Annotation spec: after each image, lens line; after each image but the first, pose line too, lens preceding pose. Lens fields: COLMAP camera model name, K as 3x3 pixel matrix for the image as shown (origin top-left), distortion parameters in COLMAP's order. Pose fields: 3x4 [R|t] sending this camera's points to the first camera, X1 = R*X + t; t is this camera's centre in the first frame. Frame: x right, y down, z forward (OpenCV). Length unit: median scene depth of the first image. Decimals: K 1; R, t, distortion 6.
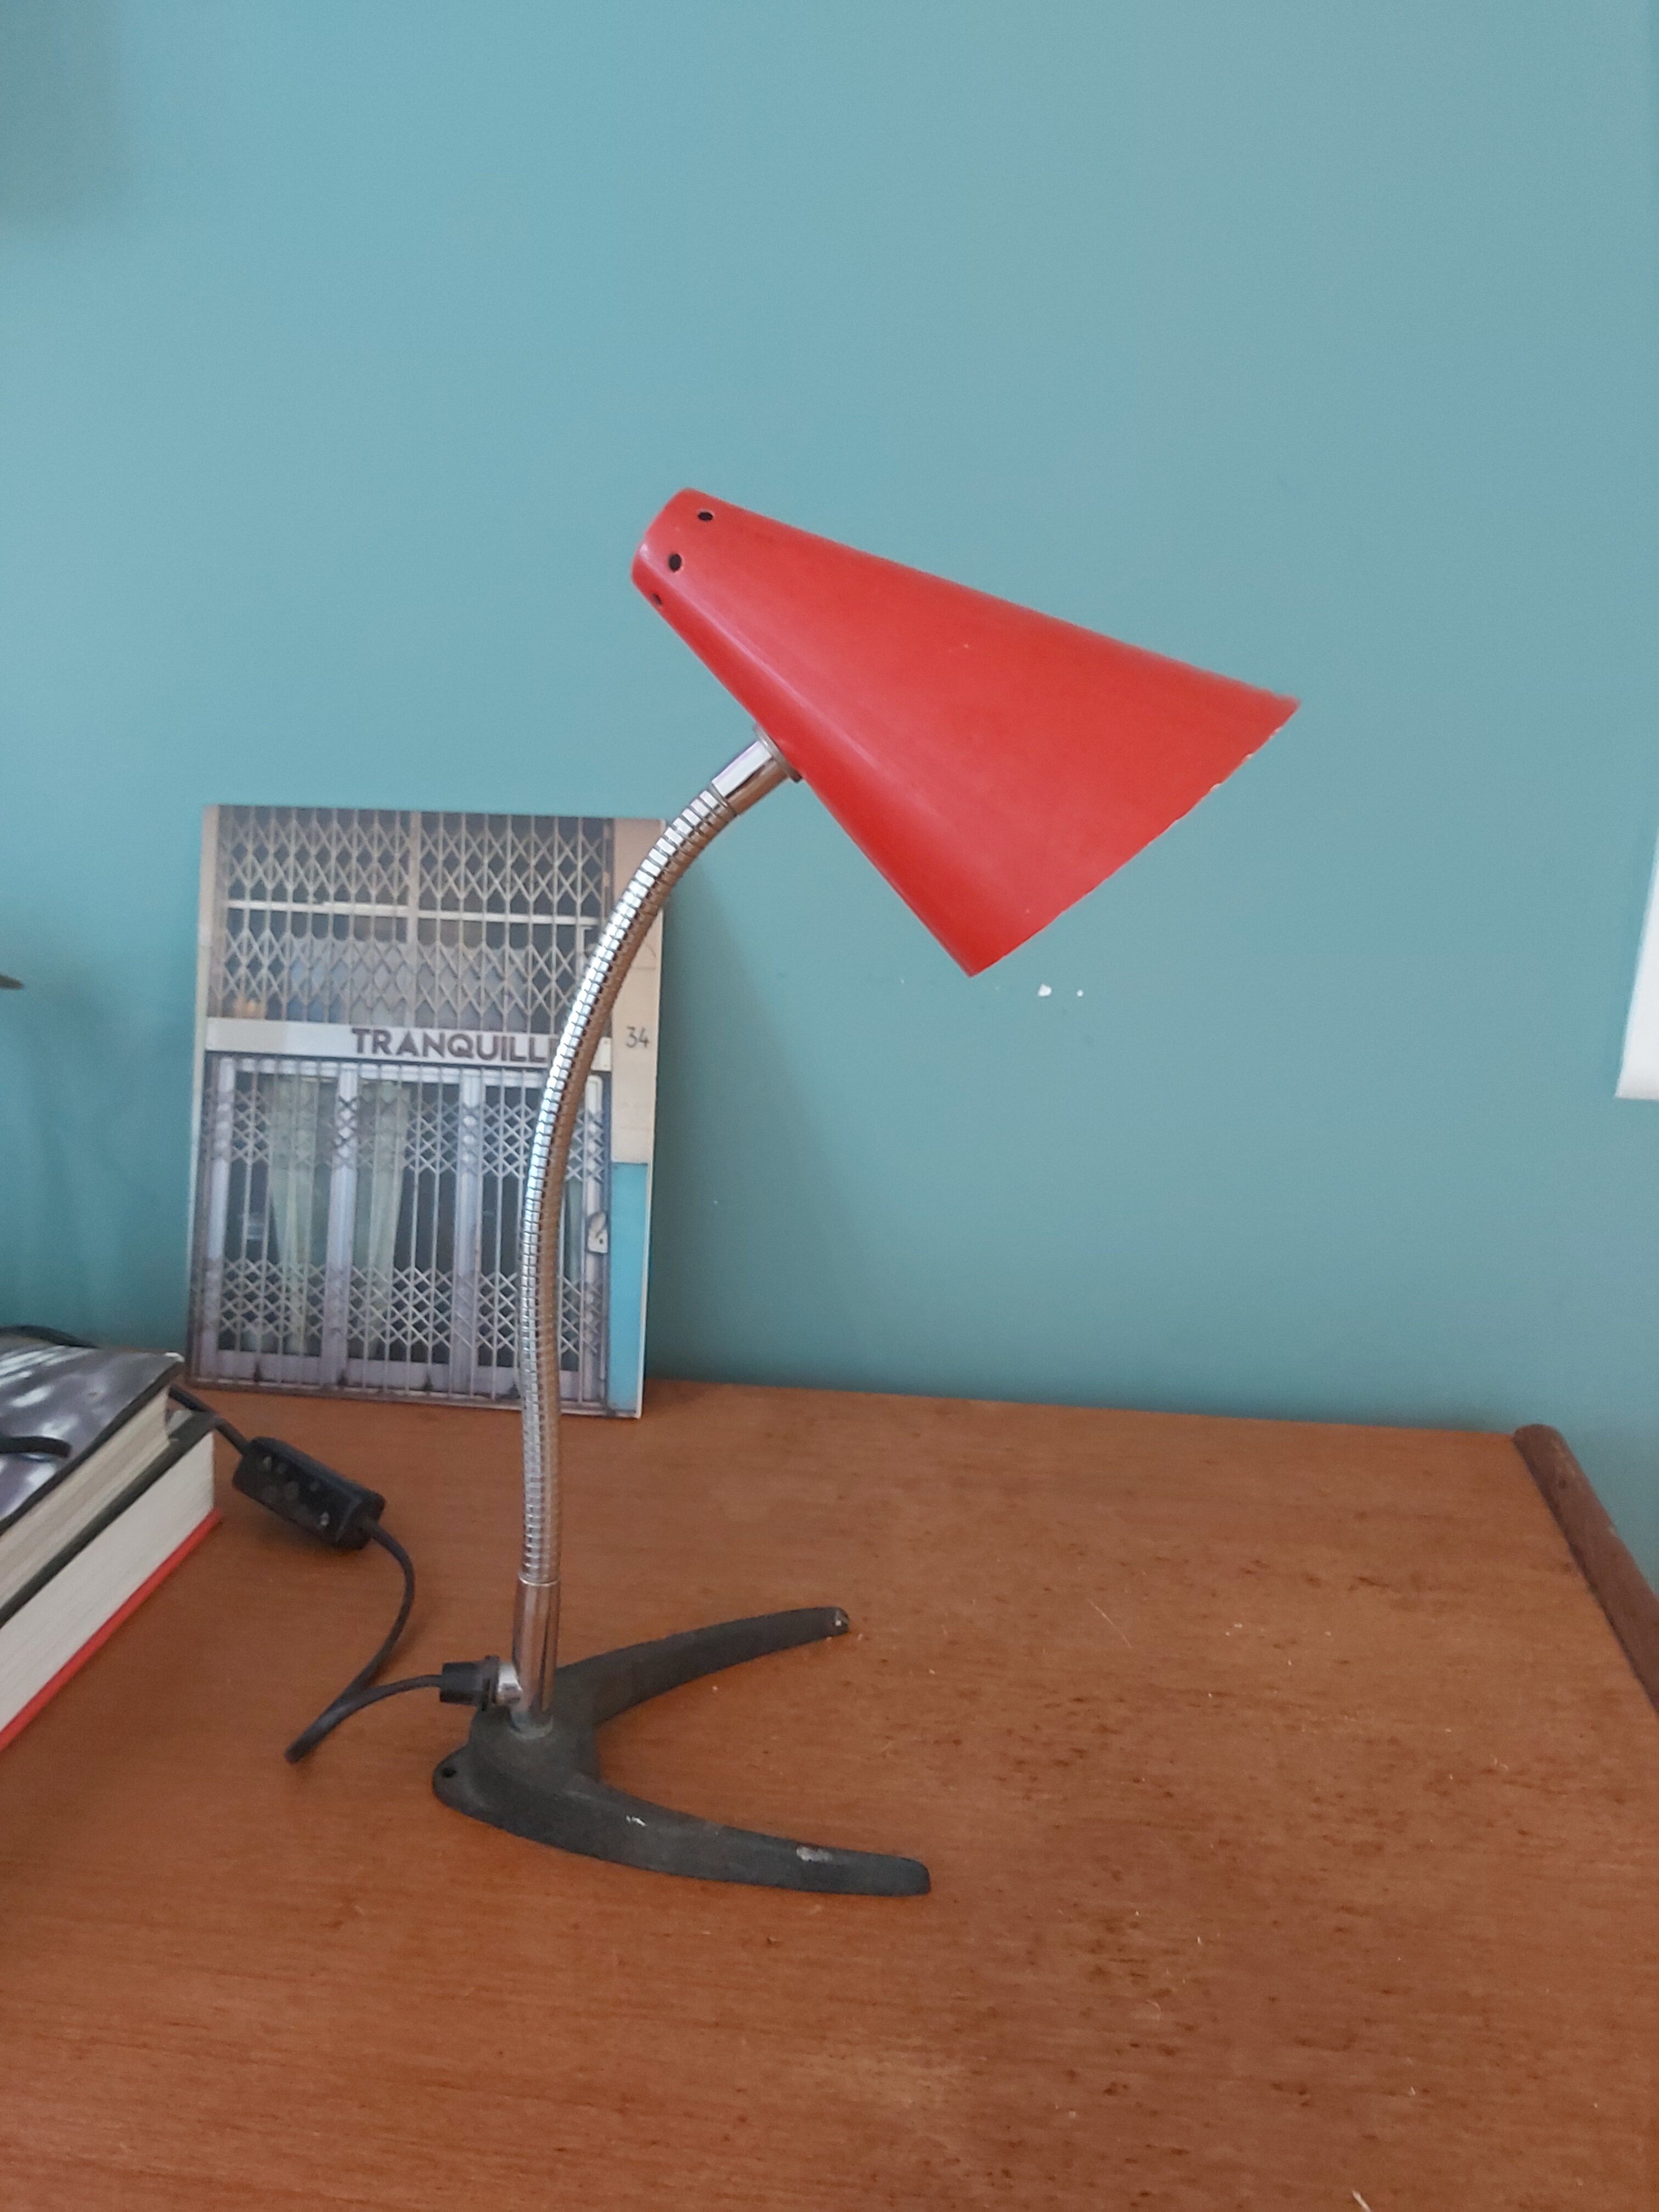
lens RADIAL K [[1682.2, 0, 804.5], [0, 1682.2, 1155.8], [0, 0, 1]] dist [0.057085, -0.116678]
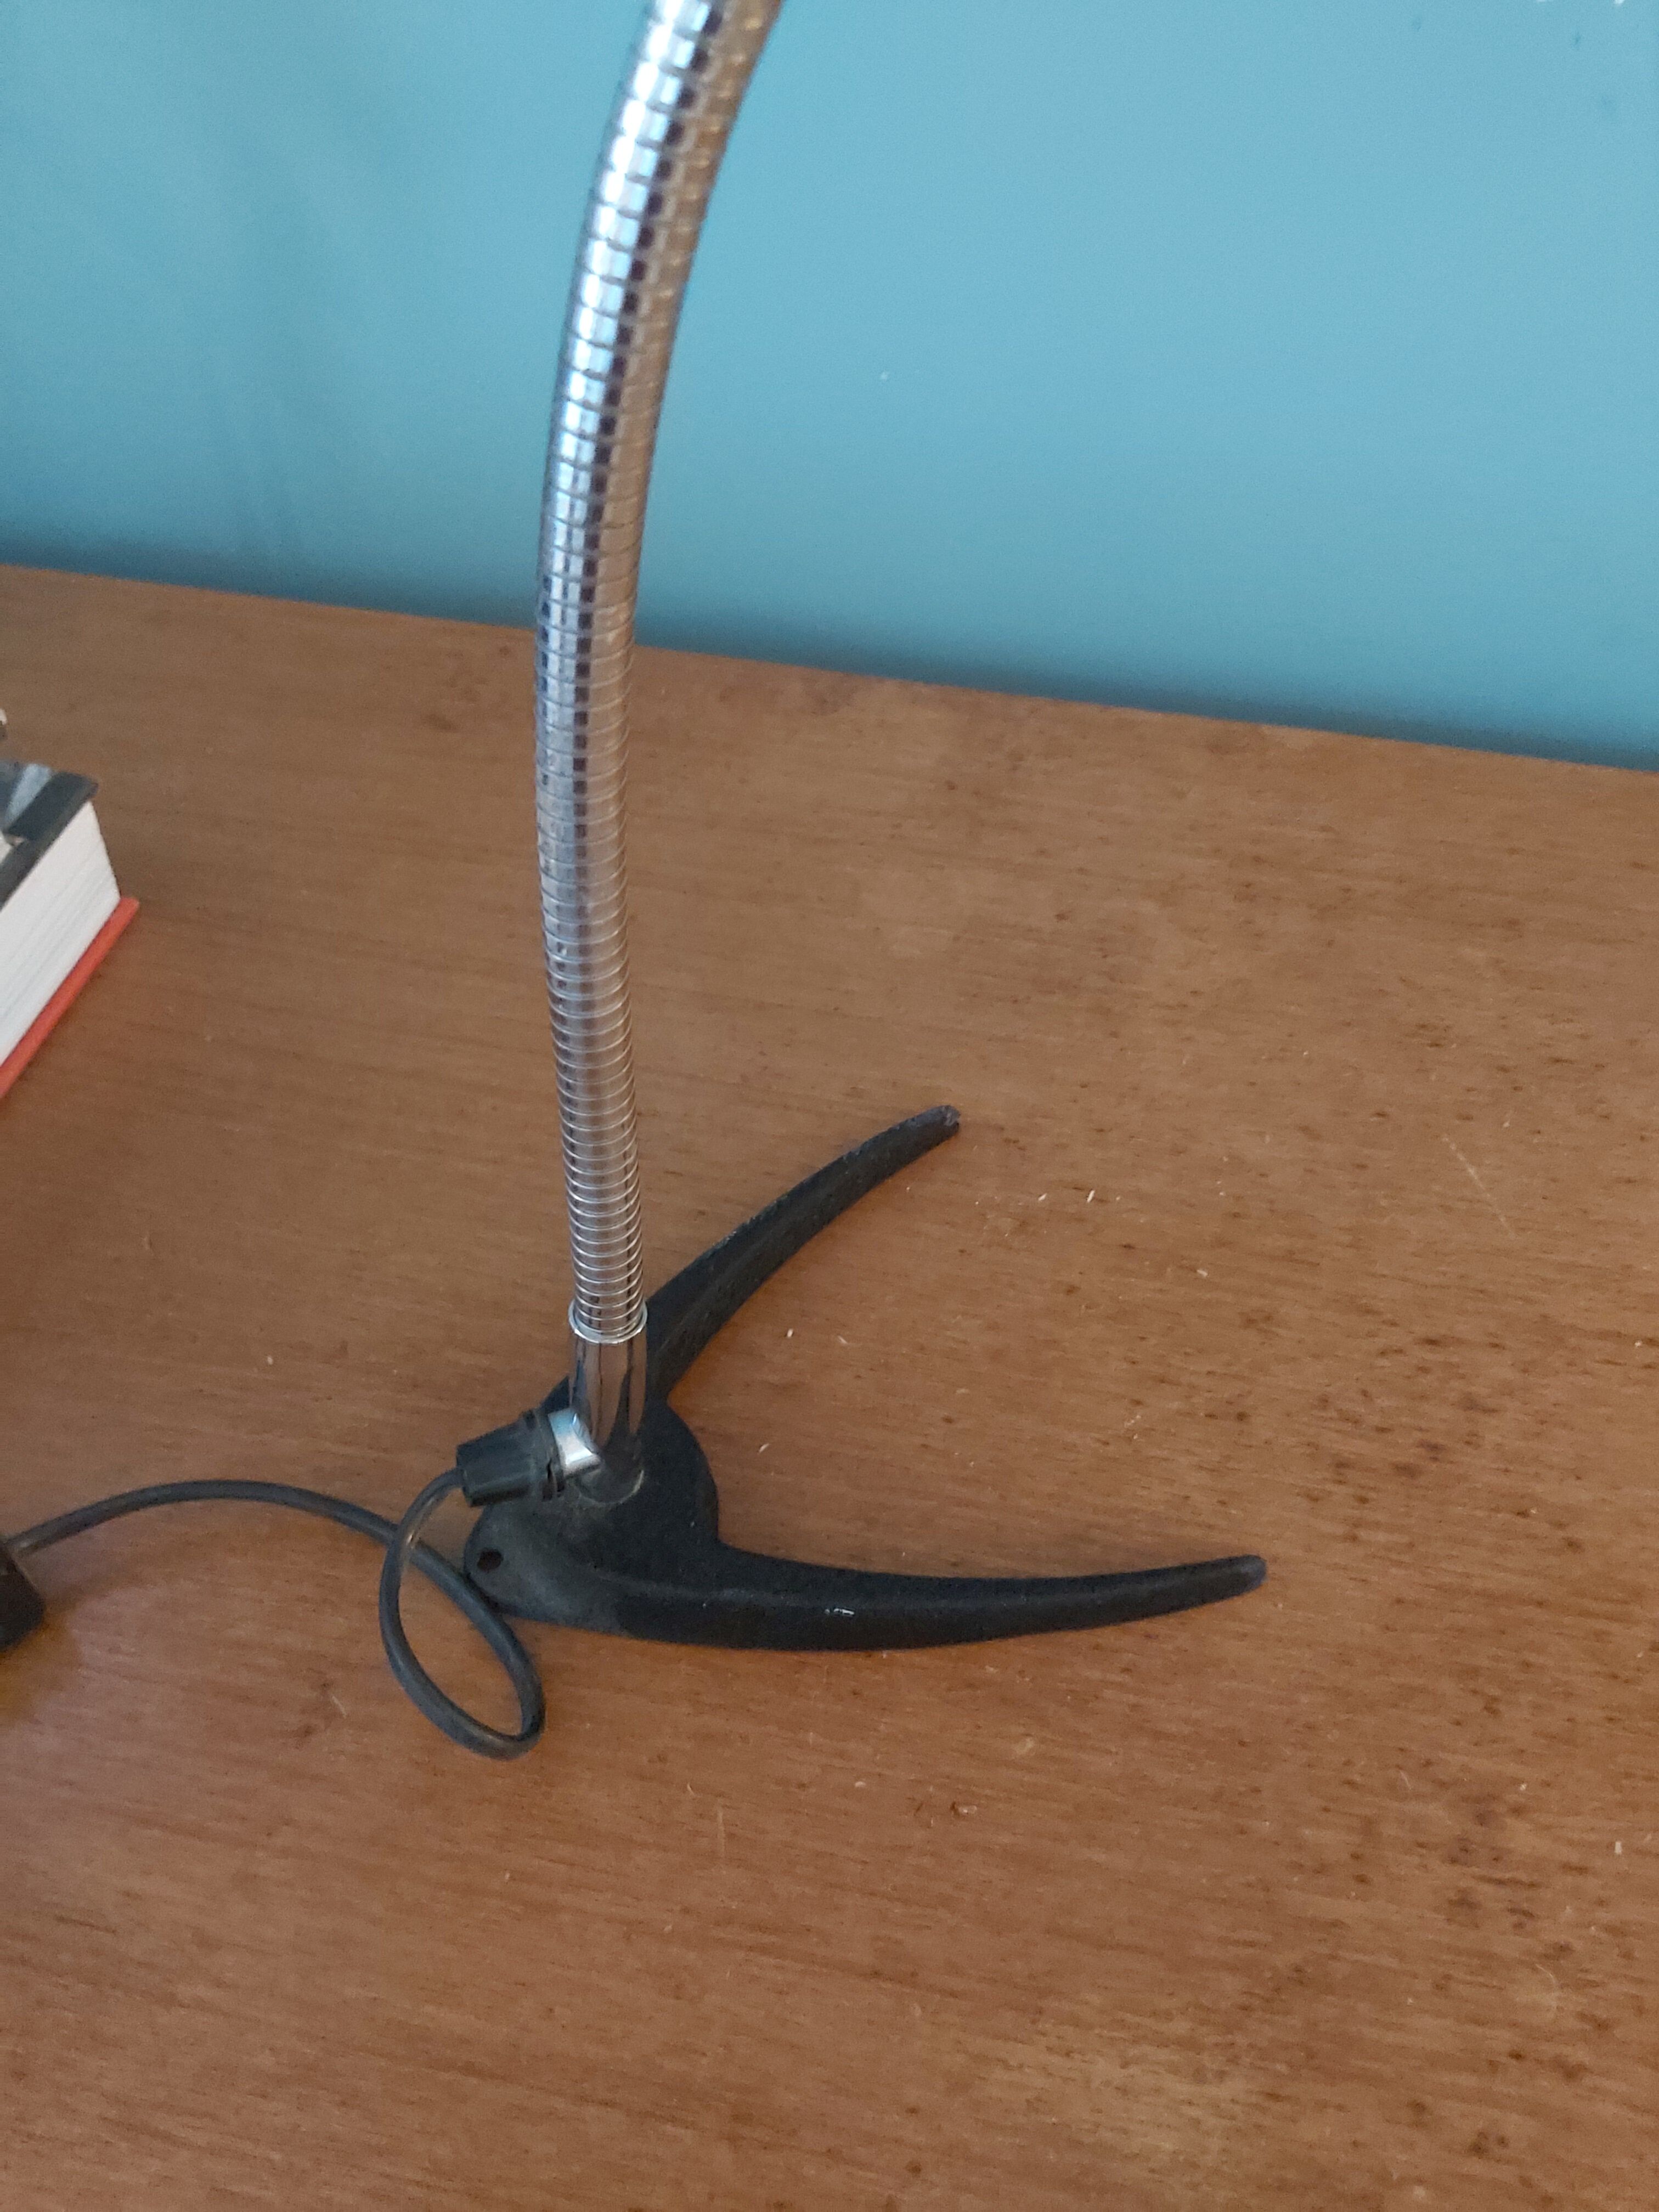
lens RADIAL K [[1682.2, 0, 815.8], [0, 1682.2, 1084.3], [0, 0, 1]] dist [0.057085, -0.116678]
pose [[0.997659, 0.050881, -0.045683, -0.045078], [-0.019740, 0.853936, 0.520003, -0.088331], [0.065469, -0.517884, 0.852942, 0.445591]]
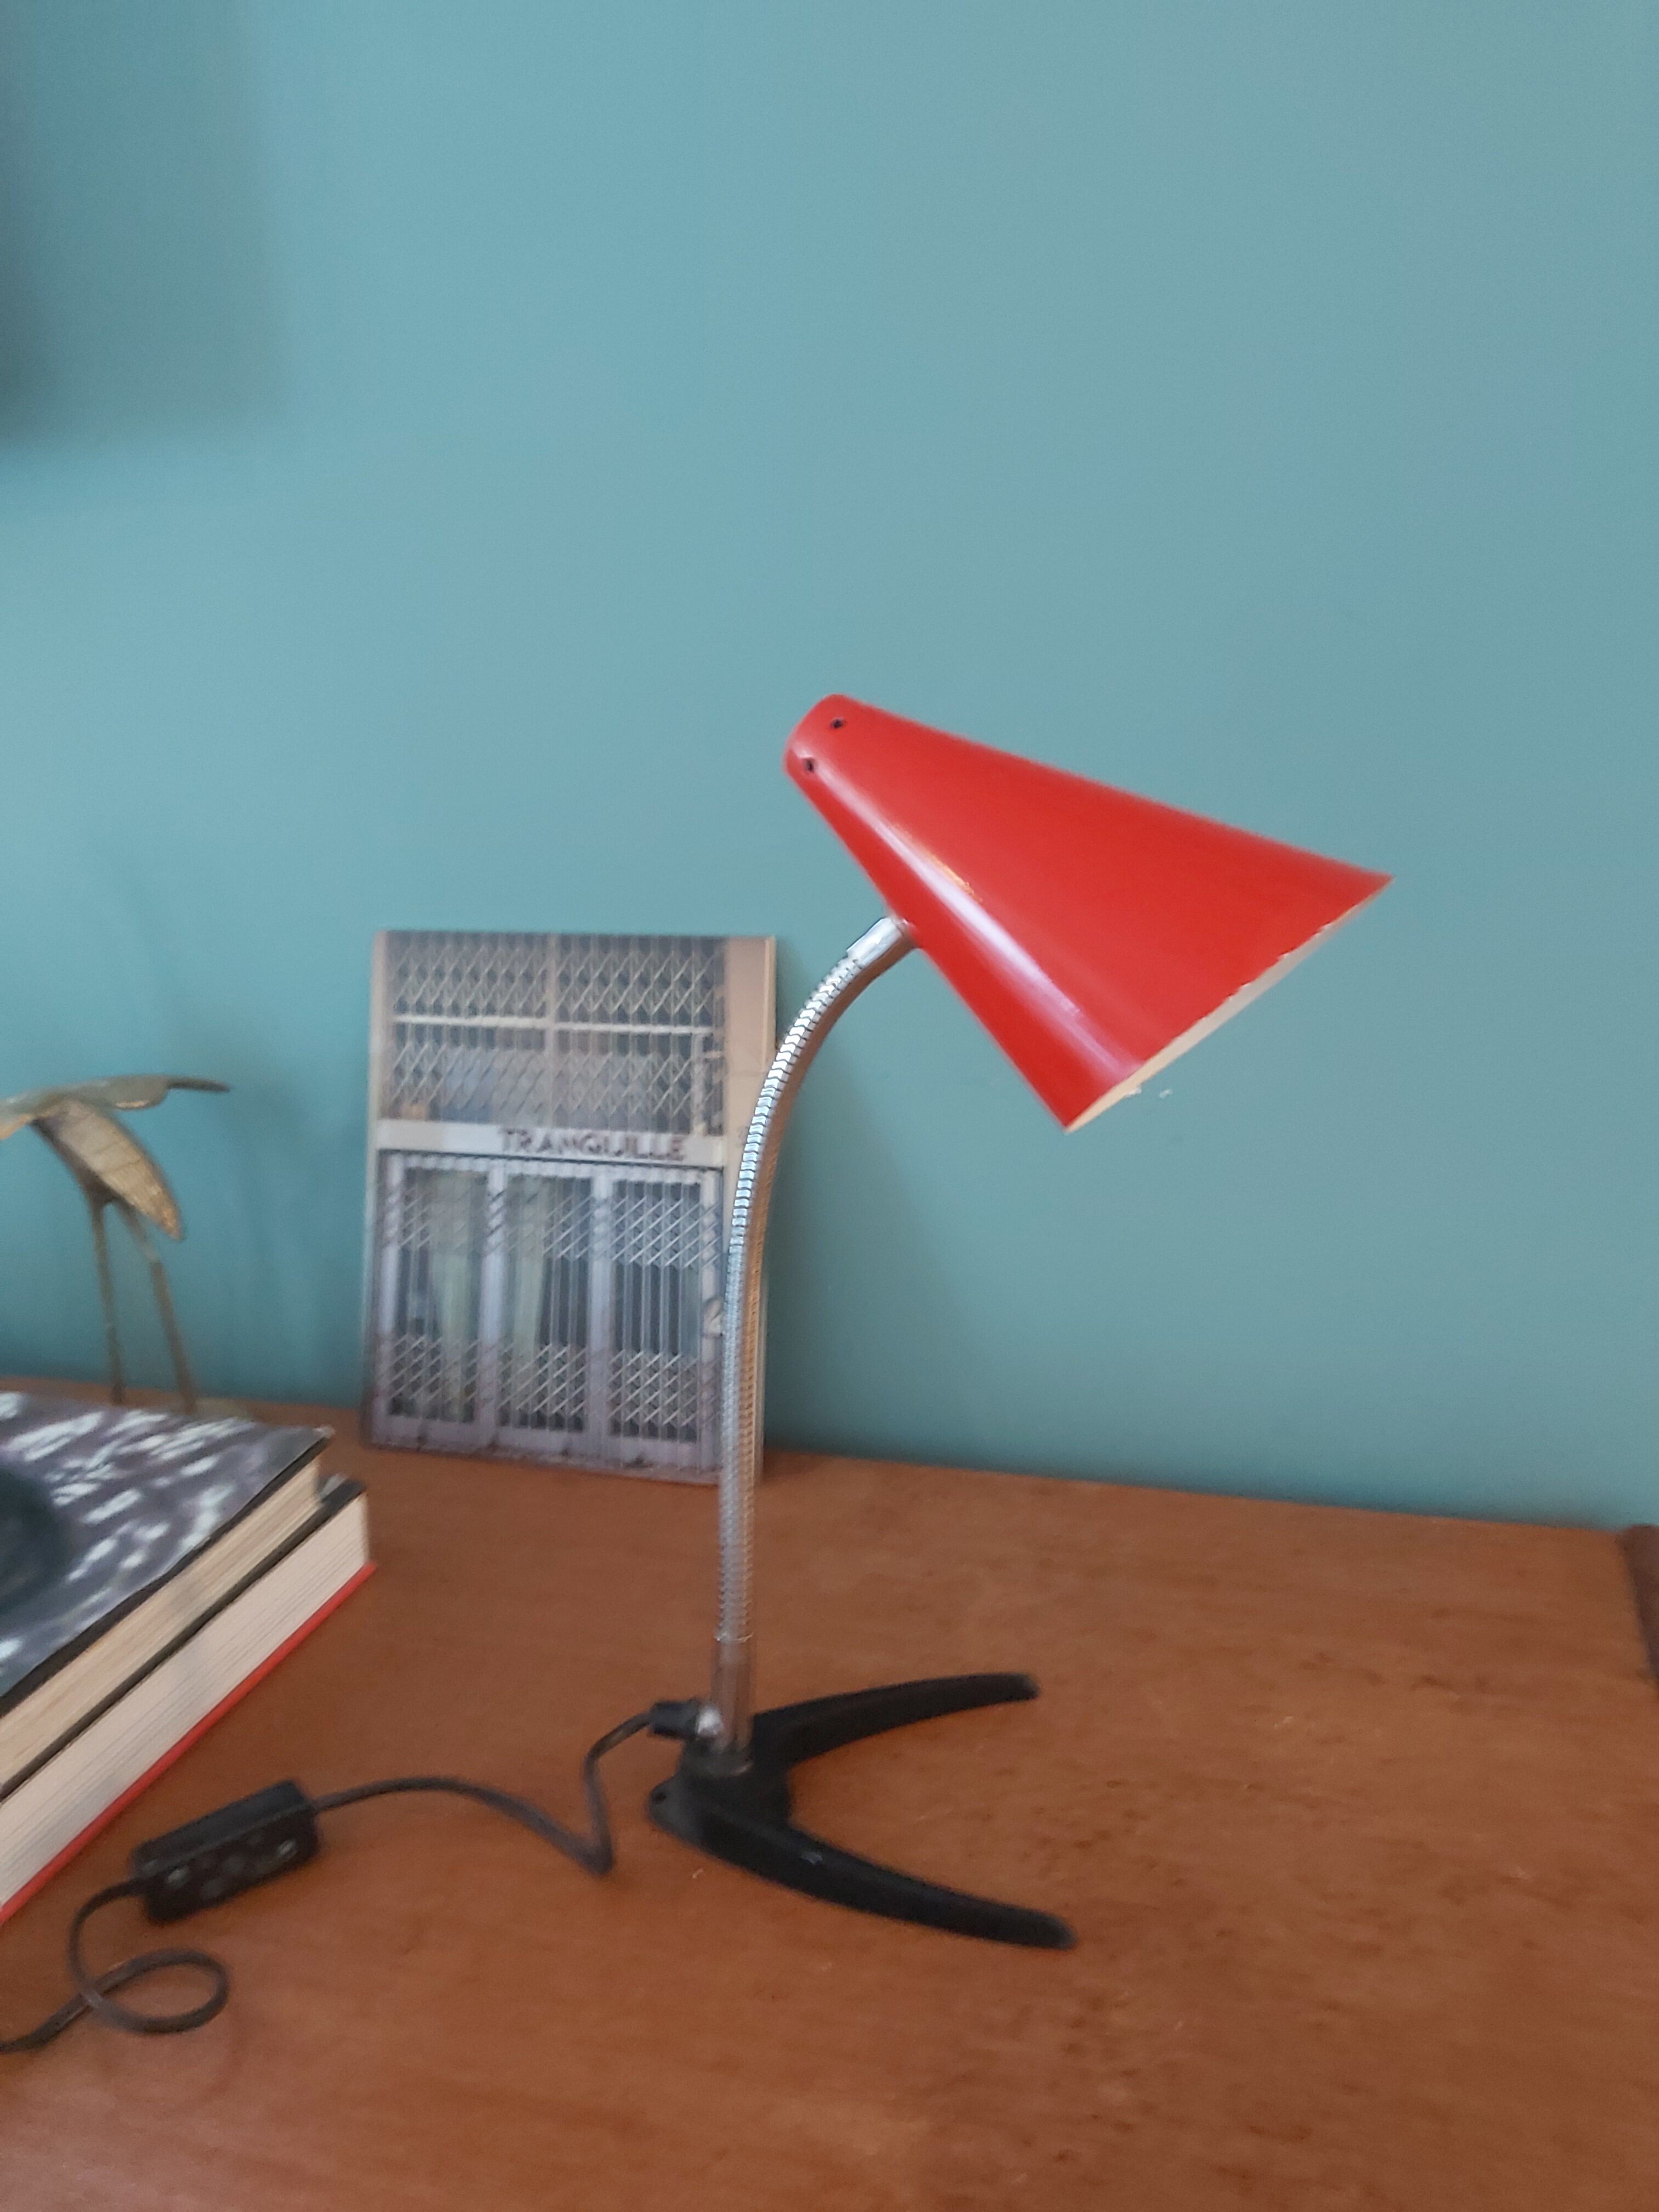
lens RADIAL K [[1682.2, 0, 803.7], [0, 1682.2, 1150.9], [0, 0, 1]] dist [0.057085, -0.116678]
pose [[0.984800, -0.004081, -0.173644, 0.144911], [0.000799, 0.999820, -0.018967, -0.047253], [0.173690, 0.018540, 0.984626, -0.068217]]
